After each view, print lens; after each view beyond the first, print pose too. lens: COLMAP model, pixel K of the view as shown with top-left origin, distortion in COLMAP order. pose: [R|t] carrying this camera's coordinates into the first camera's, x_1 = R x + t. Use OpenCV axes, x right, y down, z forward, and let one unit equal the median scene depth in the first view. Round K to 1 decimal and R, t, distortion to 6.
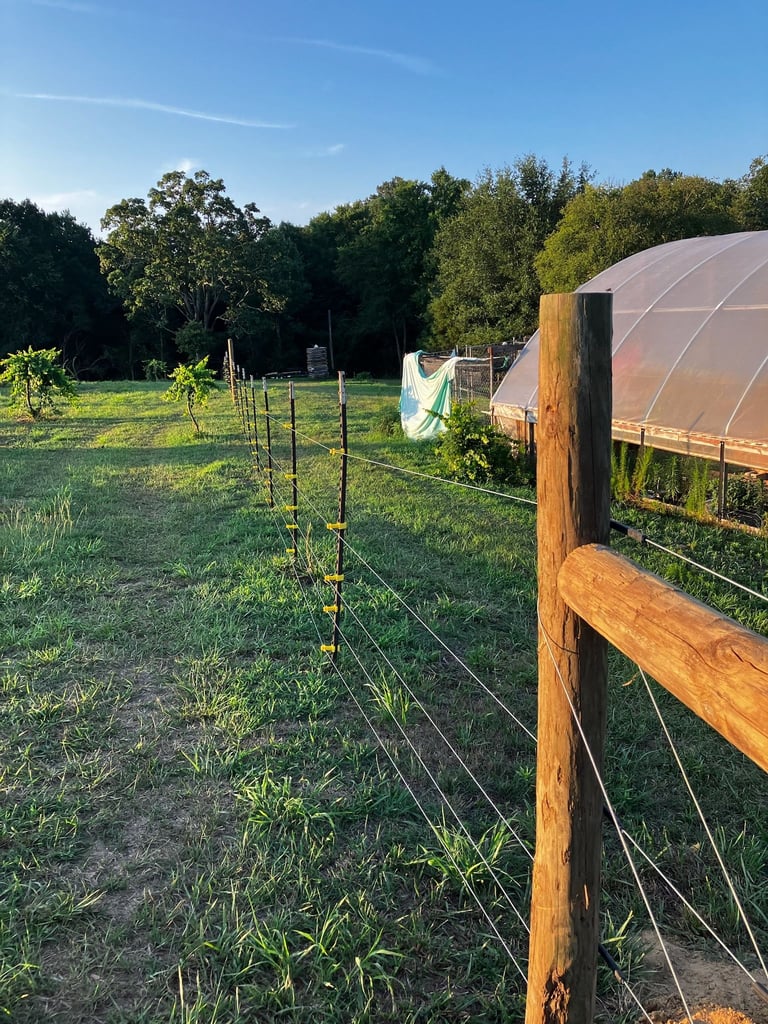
lens RADIAL K [[880.9, 0, 384.0], [0, 880.9, 512.0], [0, 0, 1]] dist [-0.031499, 0.120893]
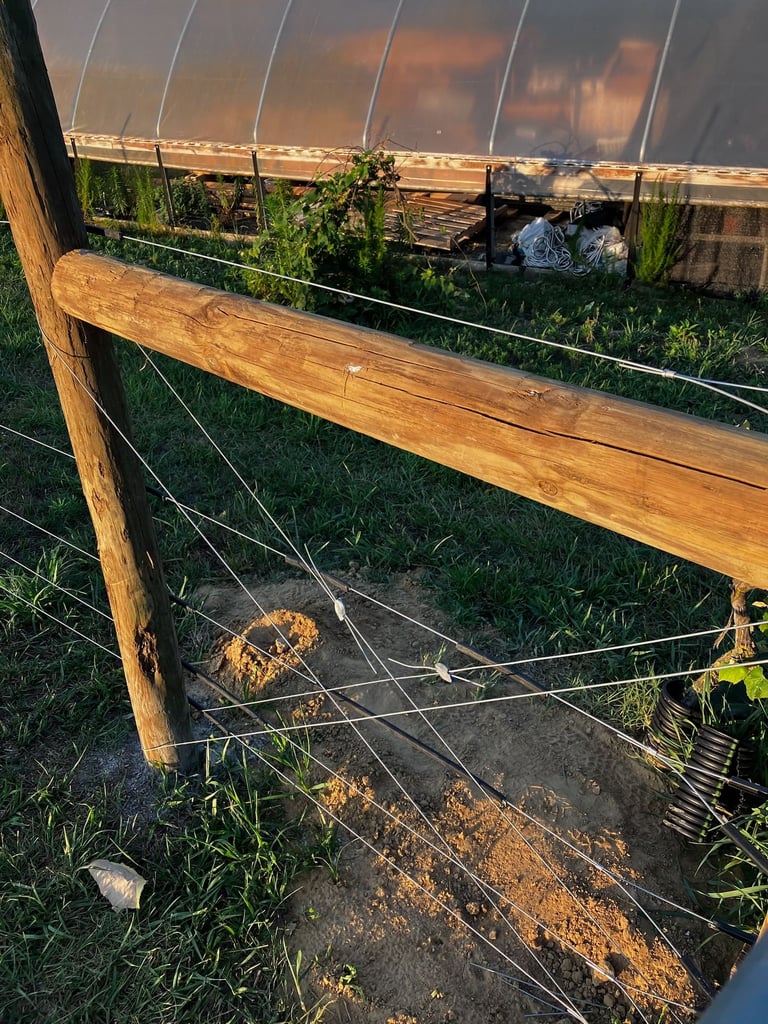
lens RADIAL K [[880.9, 0, 384.0], [0, 880.9, 512.0], [0, 0, 1]] dist [-0.031499, 0.120893]
pose [[0.817805, -0.314796, 0.481766, -0.060952], [0.155631, 0.926915, 0.341479, 0.021734], [-0.554052, -0.204285, 0.807028, -0.112698]]
